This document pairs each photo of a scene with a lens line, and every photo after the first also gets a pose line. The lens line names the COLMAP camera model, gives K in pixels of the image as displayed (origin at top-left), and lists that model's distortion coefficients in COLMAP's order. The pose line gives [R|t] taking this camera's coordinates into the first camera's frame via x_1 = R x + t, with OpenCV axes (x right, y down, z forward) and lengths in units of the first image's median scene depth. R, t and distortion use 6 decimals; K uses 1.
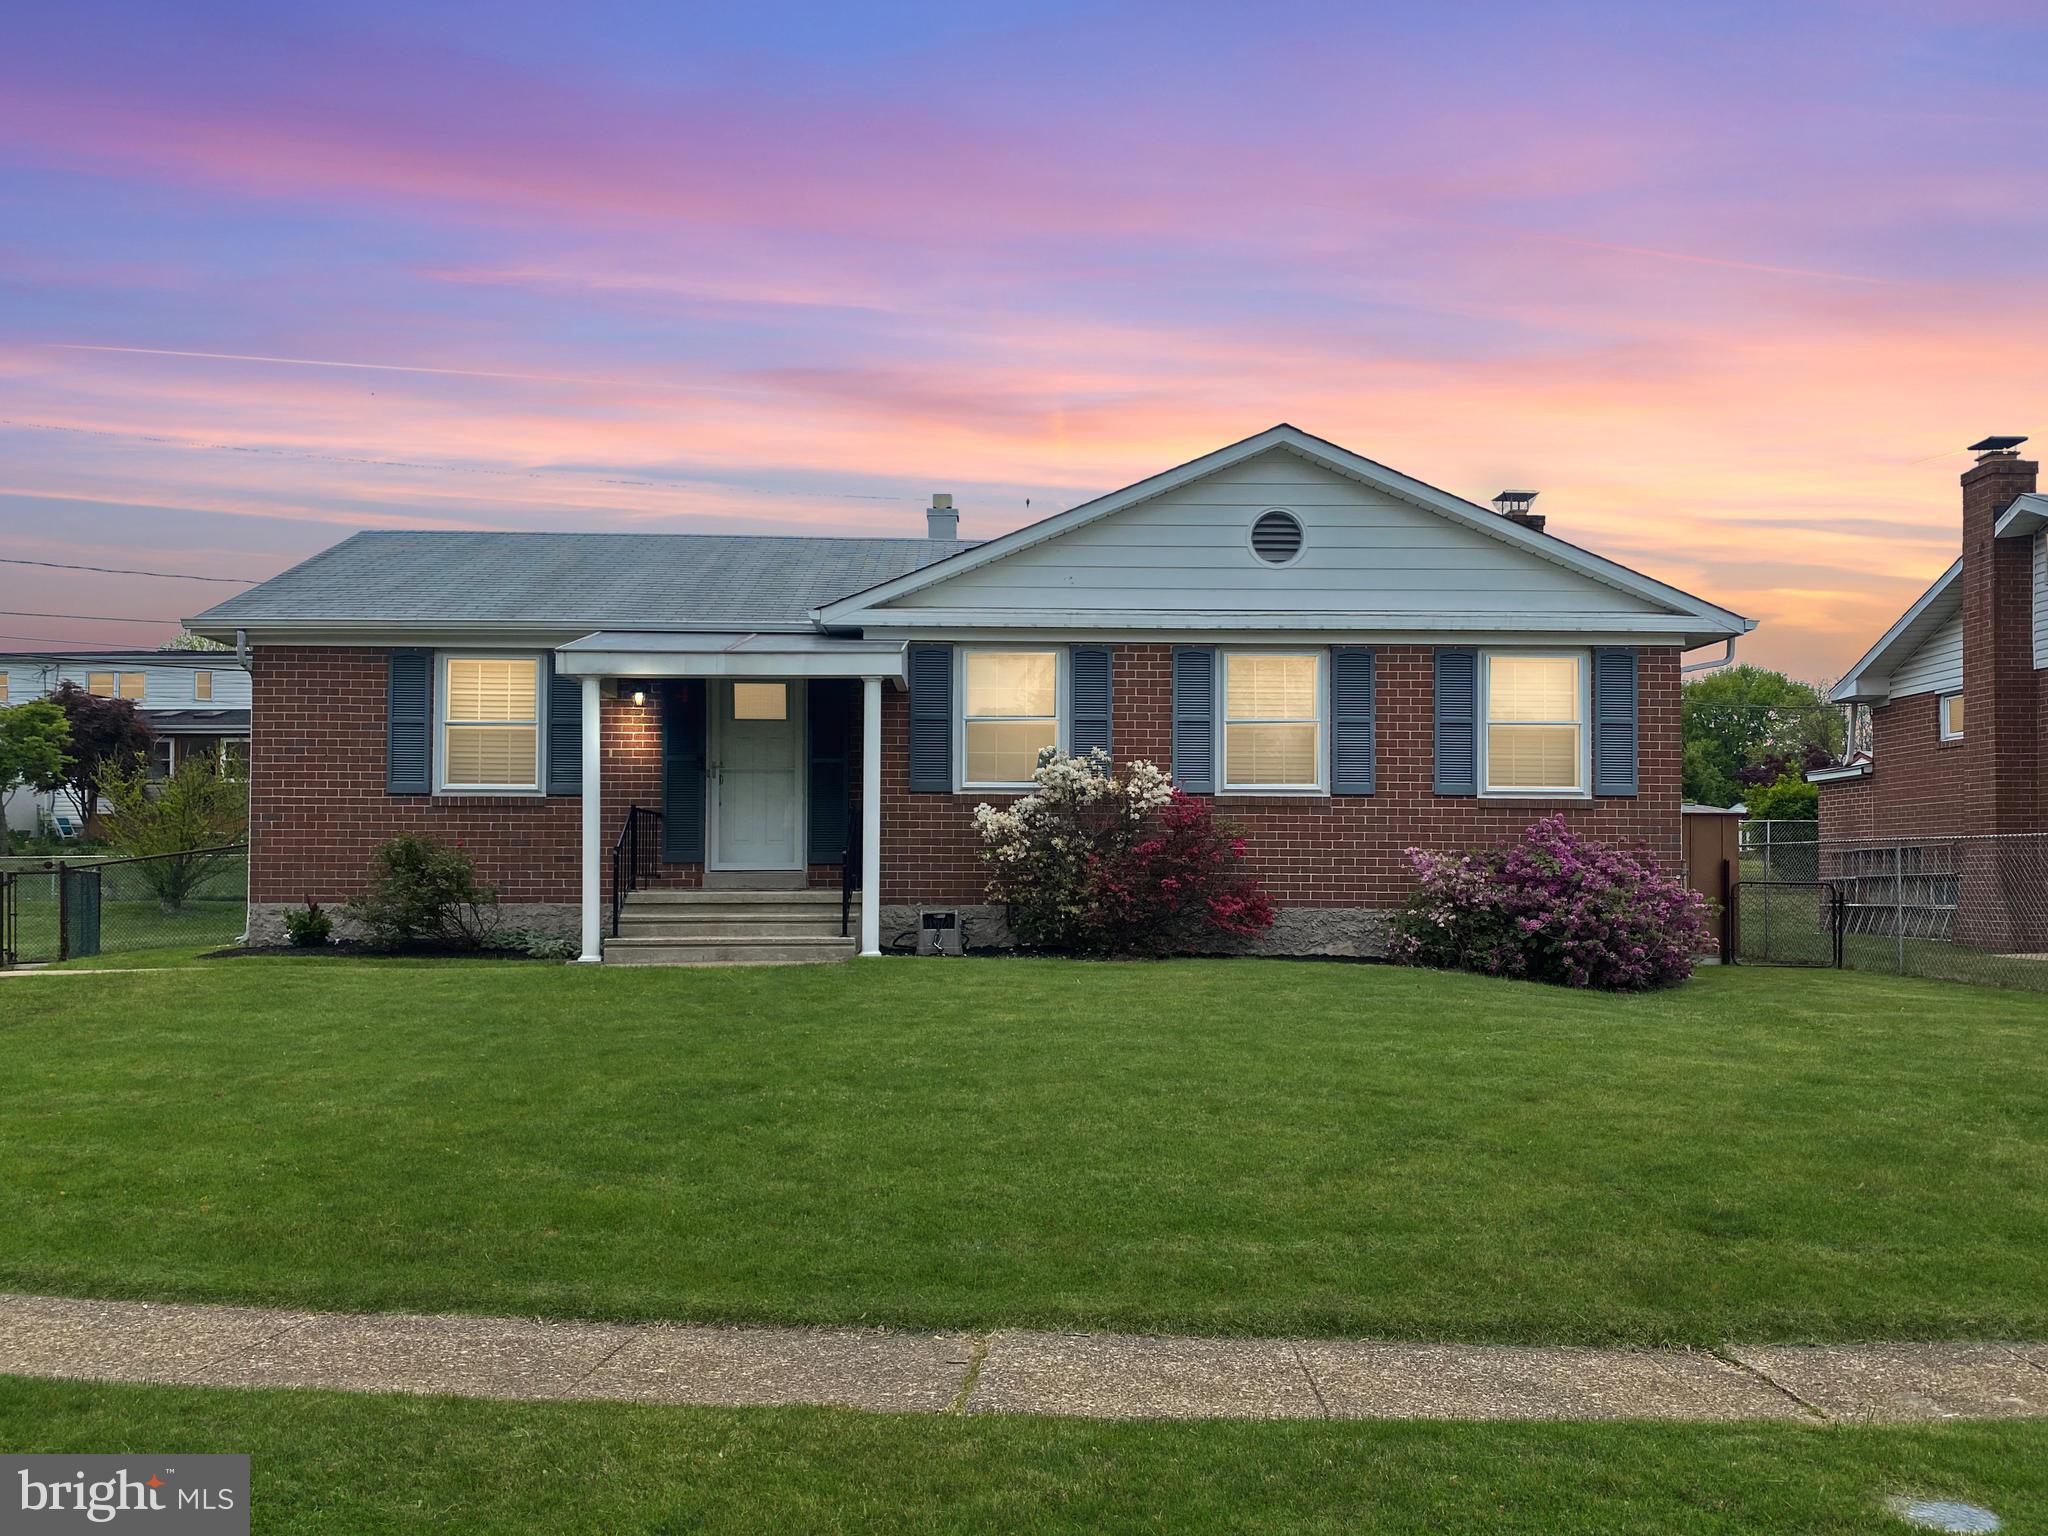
lens RADIAL K [[1565.7, 0, 1024.1], [0, 1565.7, 774.8], [0, 0, 1]] dist [0.046344, -0.004779]
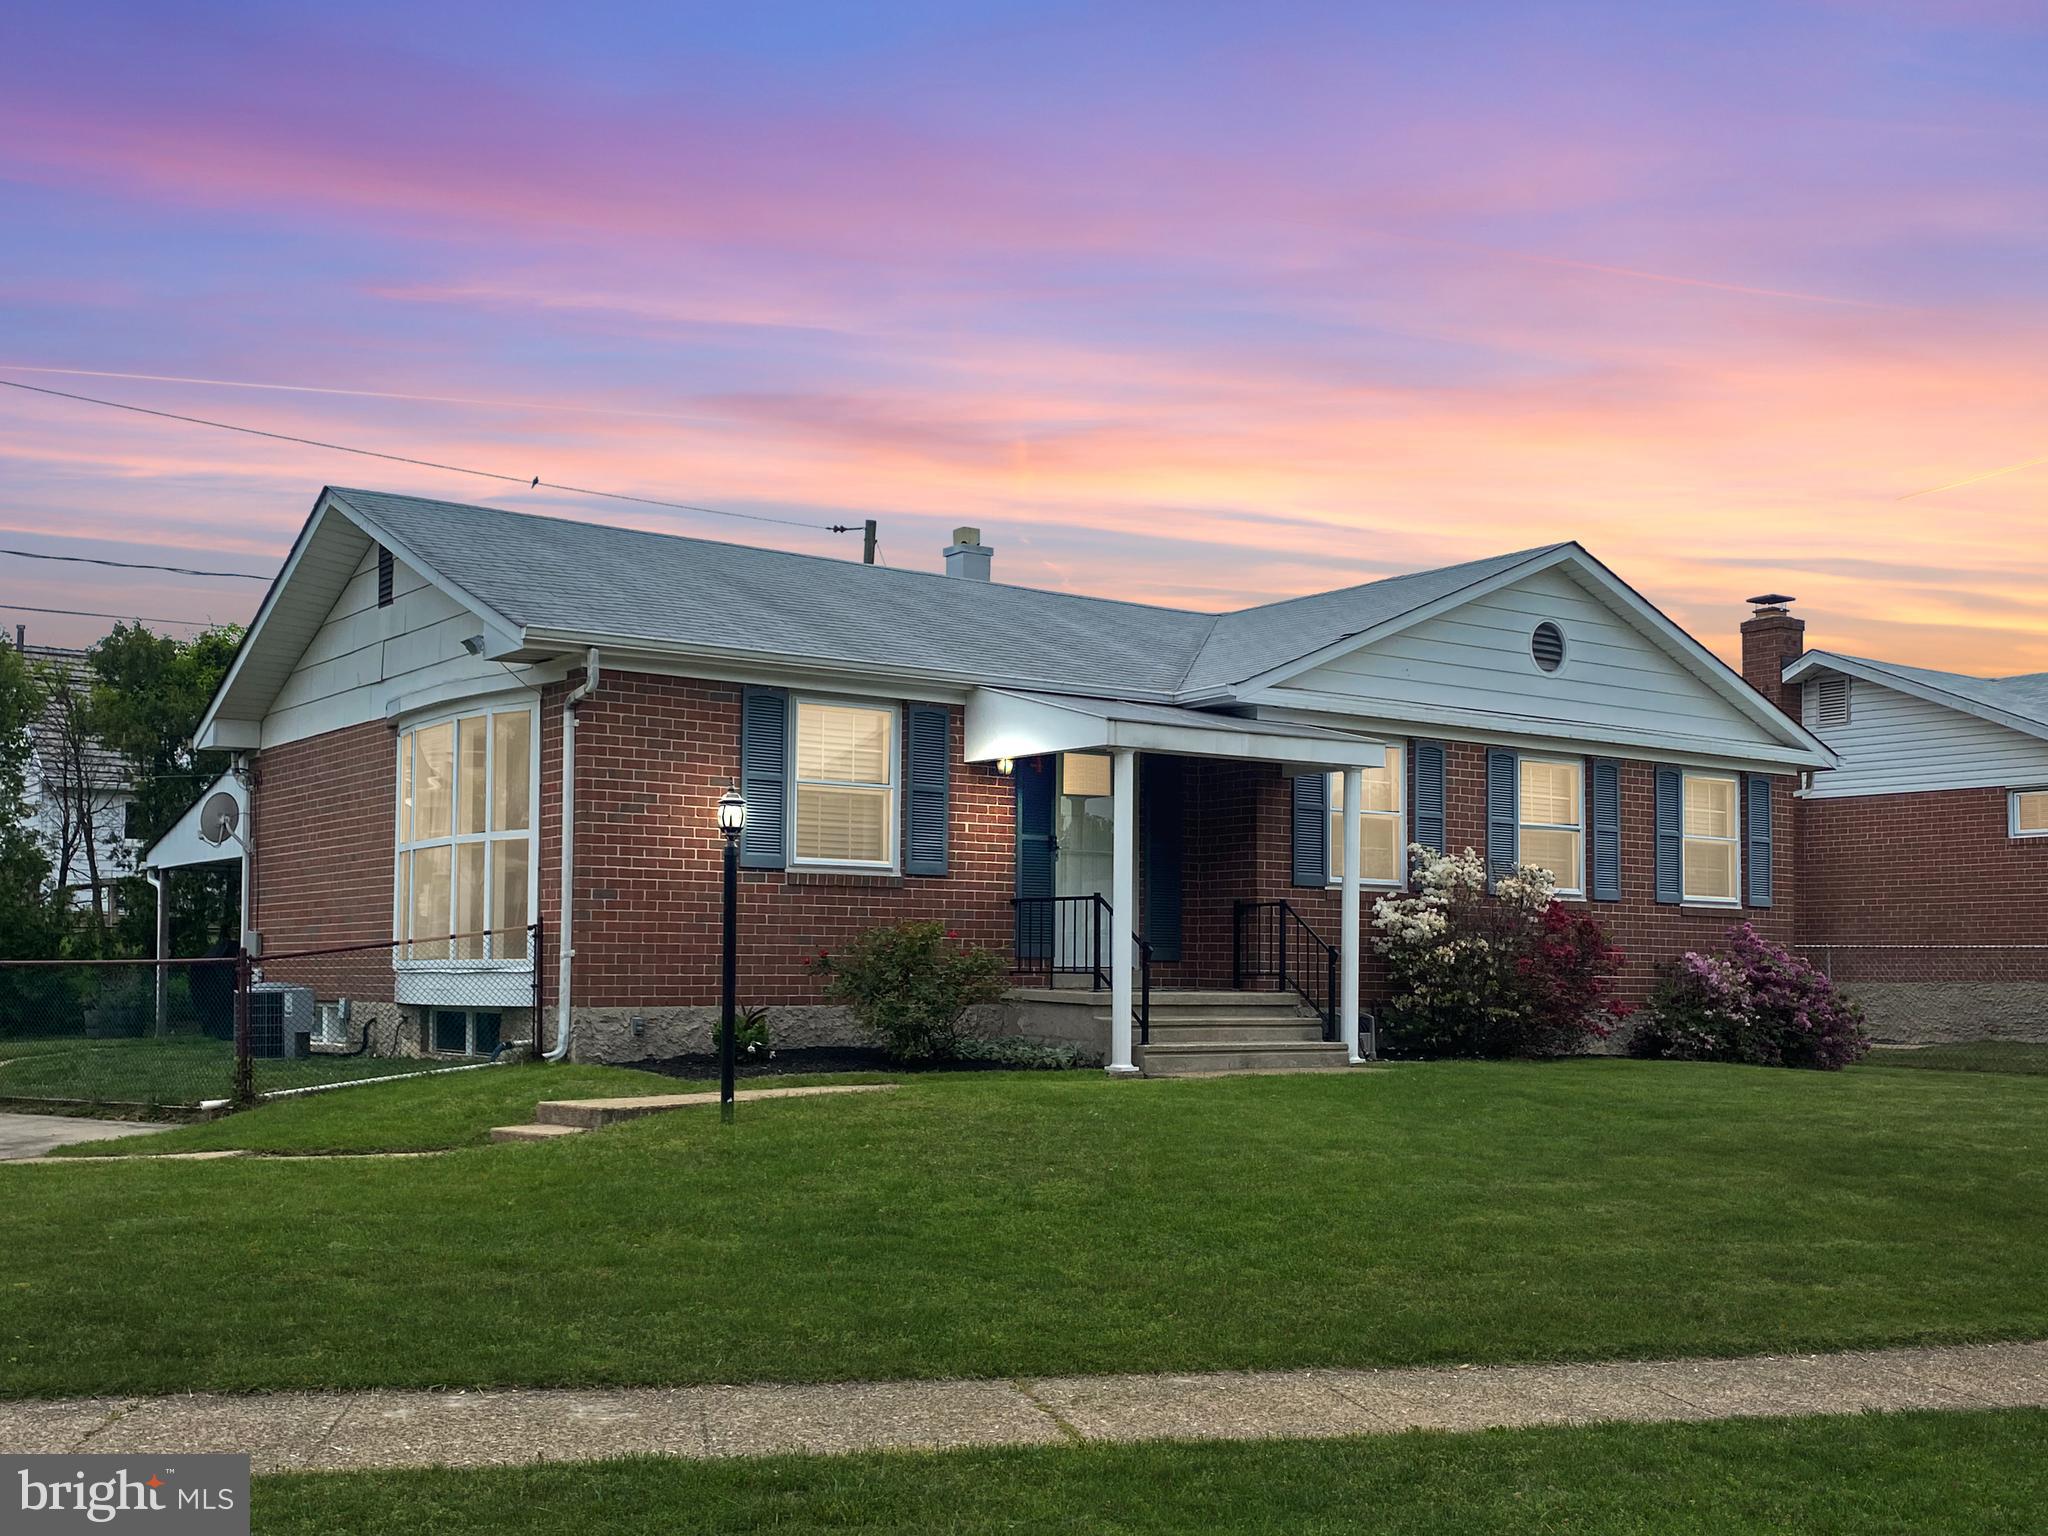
lens RADIAL K [[2037.4, 0, 1023.8], [0, 2037.4, 760.9], [0, 0, 1]] dist [0.118683, 0.000000]
pose [[0.835098, 0.060186, 0.546799, -0.861878], [-0.042225, 0.998077, -0.045370, -0.001010], [-0.548478, 0.014800, 0.836034, 0.060059]]
